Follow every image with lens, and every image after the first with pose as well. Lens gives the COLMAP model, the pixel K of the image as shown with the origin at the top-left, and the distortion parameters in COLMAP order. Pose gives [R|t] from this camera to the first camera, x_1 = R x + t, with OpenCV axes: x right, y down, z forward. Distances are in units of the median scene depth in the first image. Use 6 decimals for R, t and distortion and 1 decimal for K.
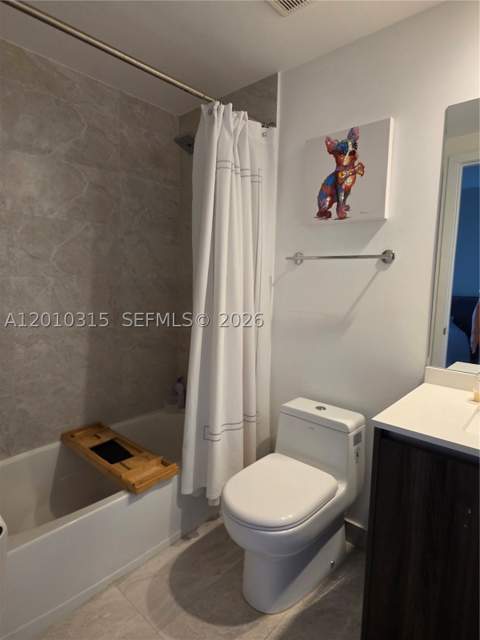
lens RADIAL K [[363.9, 0, 237.5], [0, 363.9, 322.2], [0, 0, 1]] dist [0.002412, 0.002709]
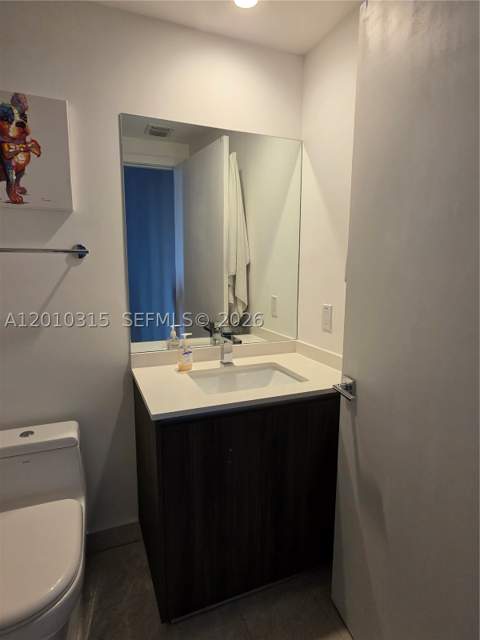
lens RADIAL K [[363.9, 0, 243.2], [0, 363.9, 323.6], [0, 0, 1]] dist [0.002412, 0.002709]
pose [[0.446383, -0.162477, 0.879968, -0.262077], [0.121180, 0.985295, 0.120453, -0.055043], [-0.886599, 0.052867, 0.459508, 0.189614]]
